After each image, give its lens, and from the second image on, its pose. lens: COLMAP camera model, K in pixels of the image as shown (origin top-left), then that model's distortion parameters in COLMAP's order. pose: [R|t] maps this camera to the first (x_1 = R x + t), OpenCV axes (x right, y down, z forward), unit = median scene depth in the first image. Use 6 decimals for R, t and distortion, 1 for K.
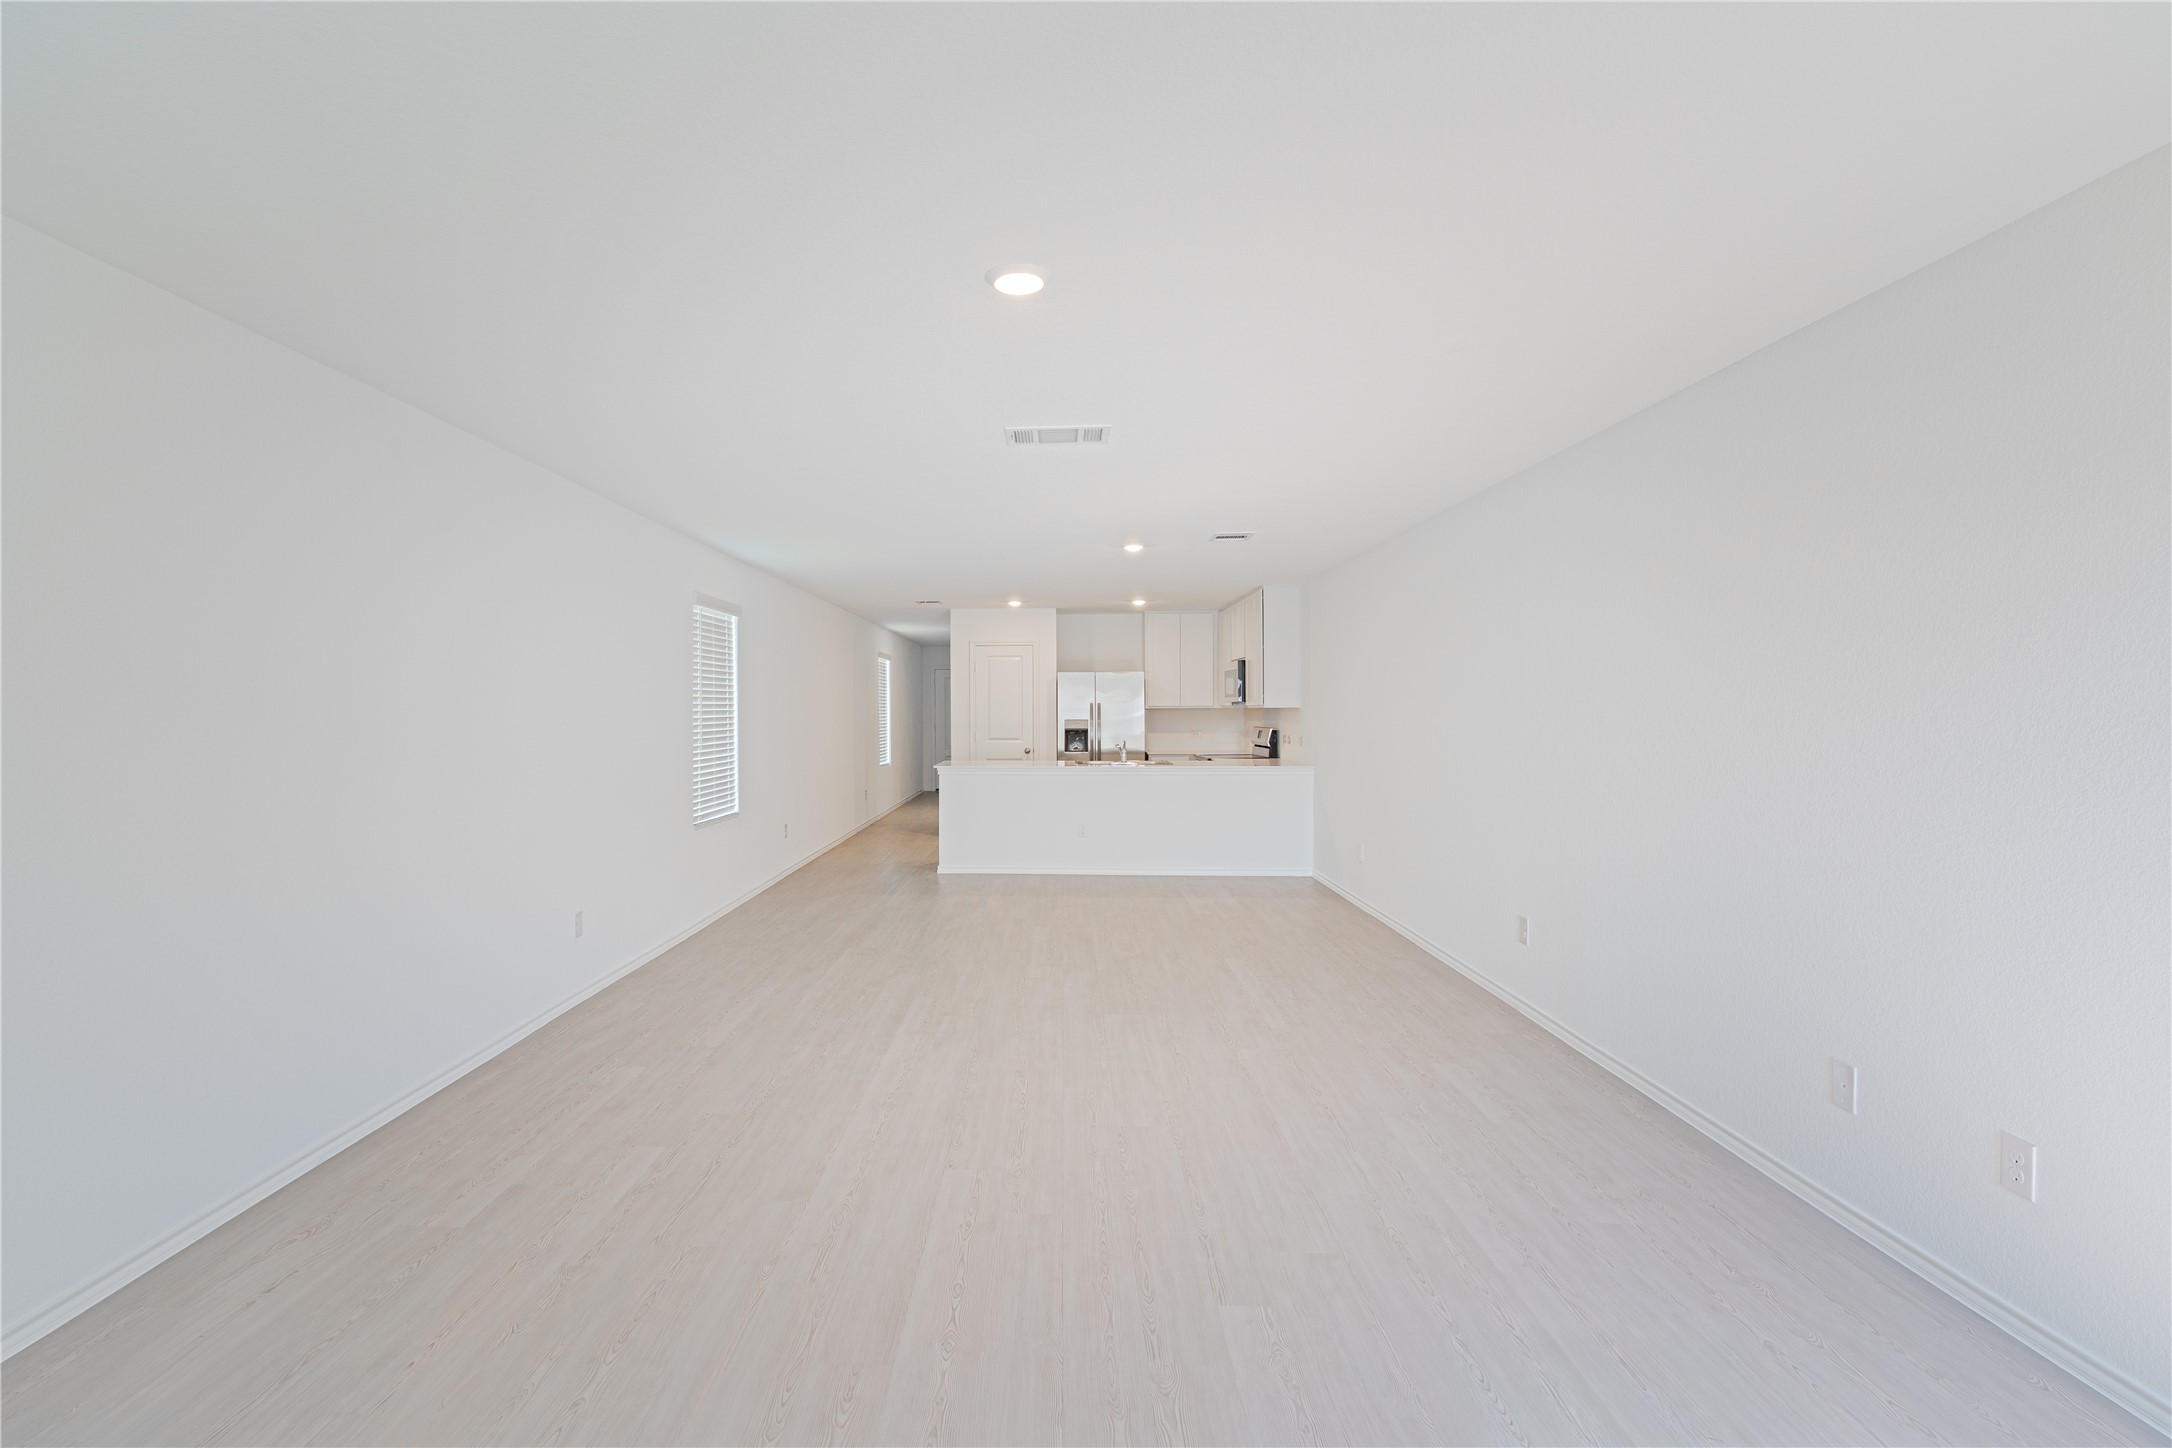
lens RADIAL K [[995.4, 0, 1086.0], [0, 995.4, 724.0], [0, 0, 1]] dist [0.031049, 0.000156]
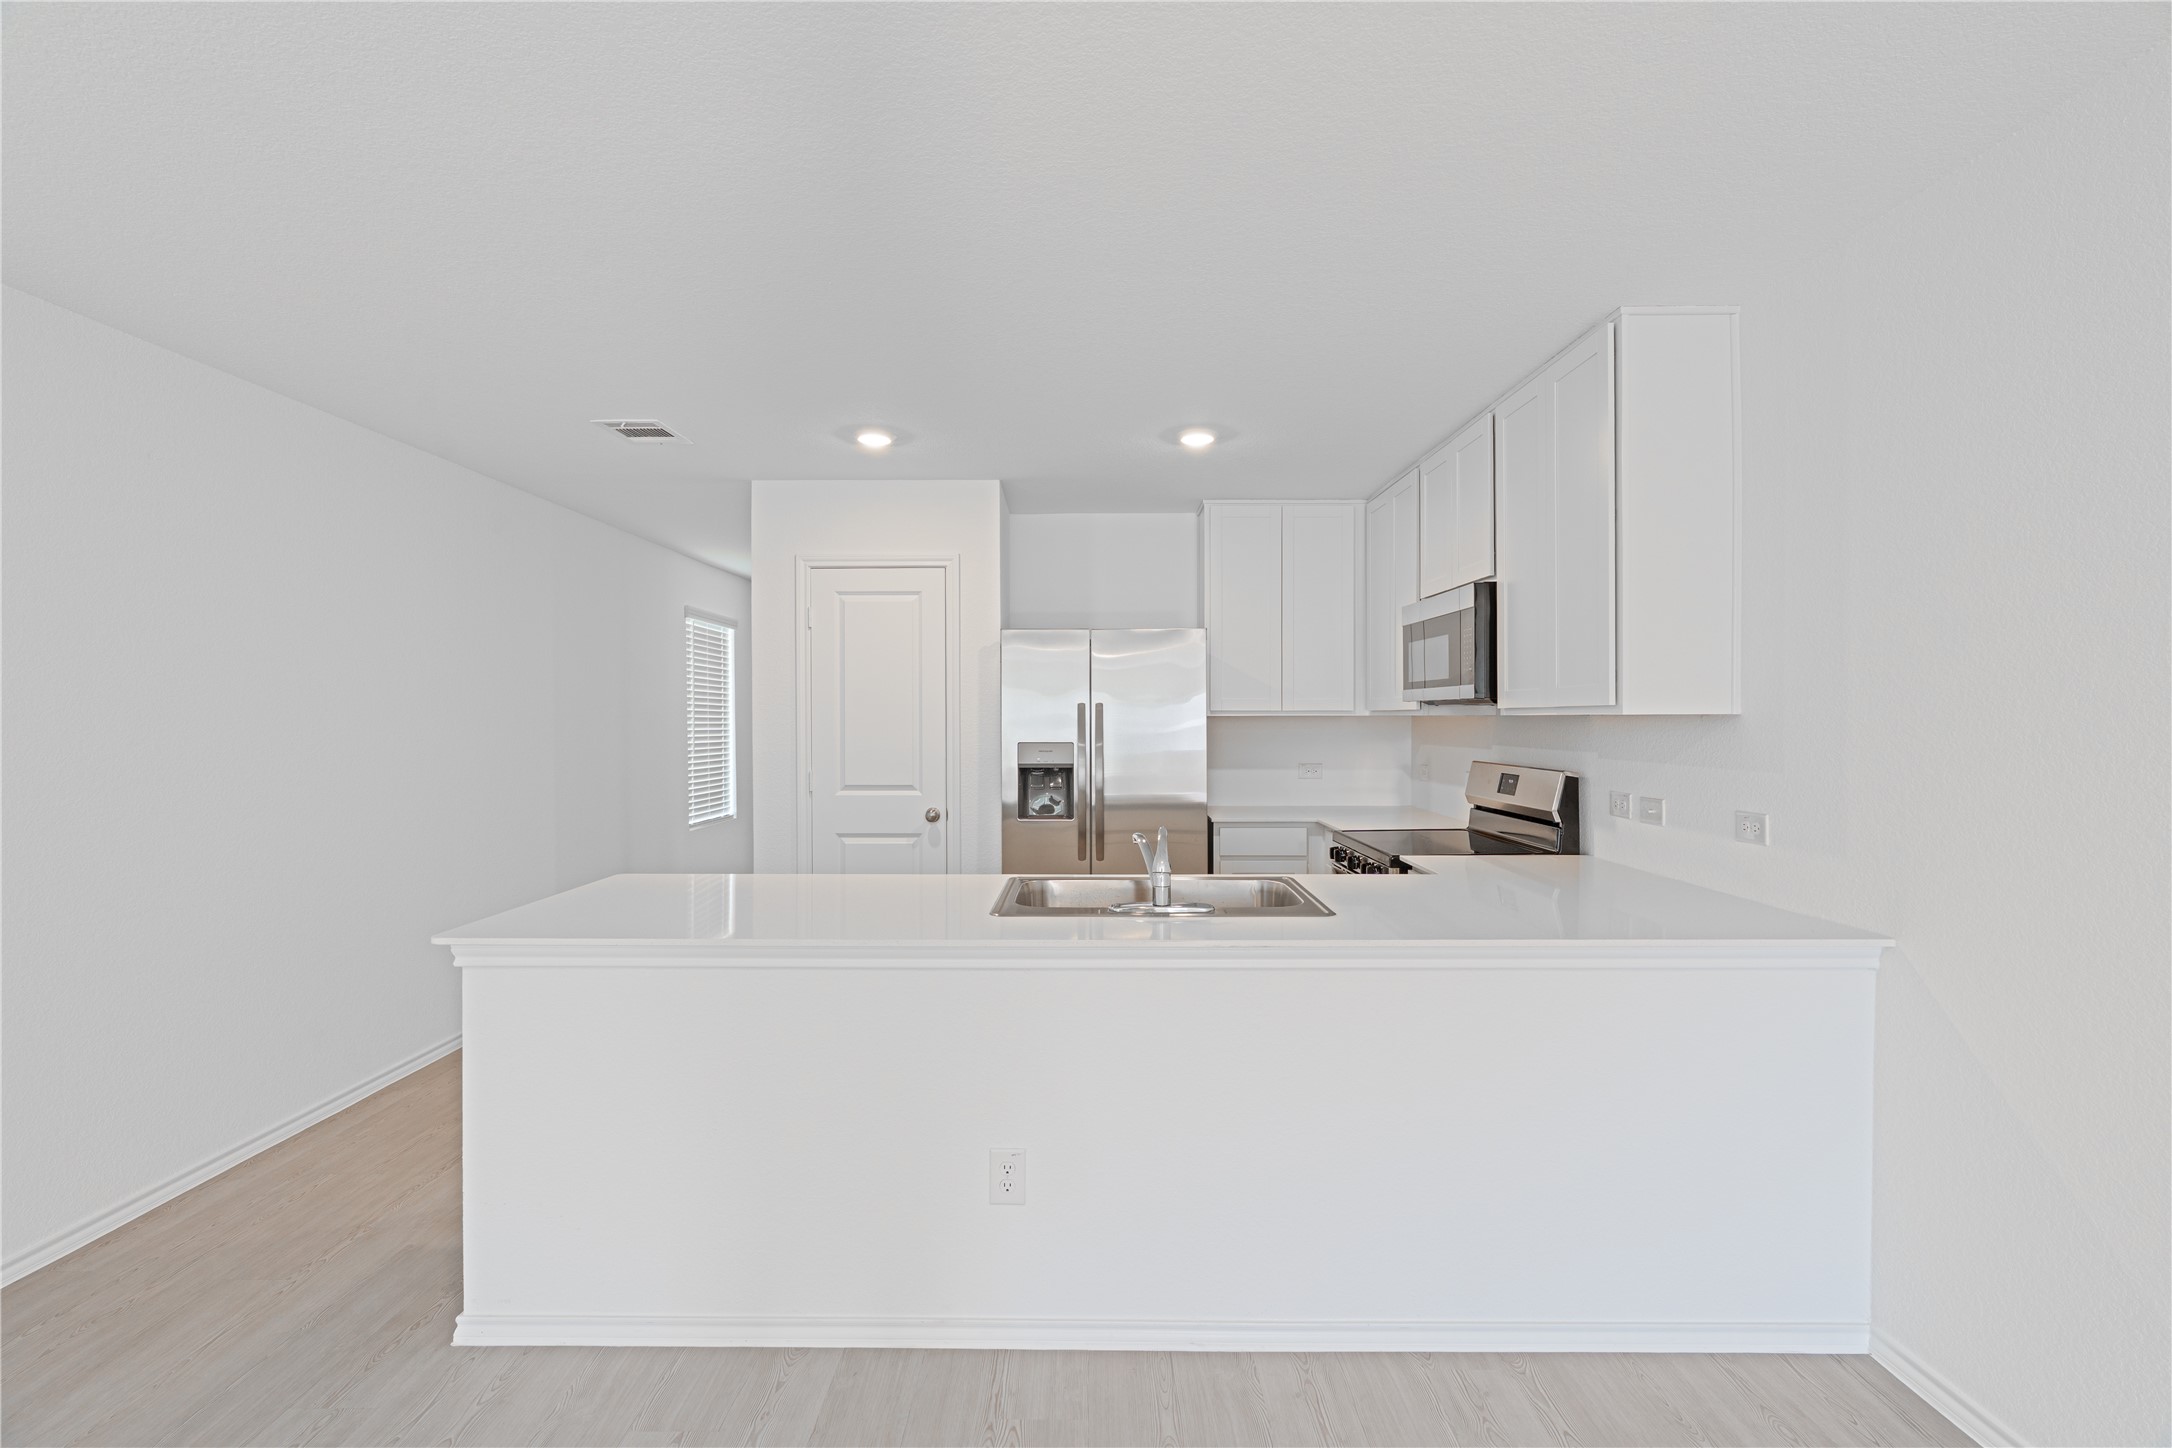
lens RADIAL K [[995.4, 0, 1086.0], [0, 995.4, 724.0], [0, 0, 1]] dist [0.031049, 0.000156]
pose [[0.999996, 0.001235, -0.002601, 0.008625], [-0.001275, 0.999881, -0.015405, -0.005821], [0.002582, 0.015408, 0.999878, 0.568046]]
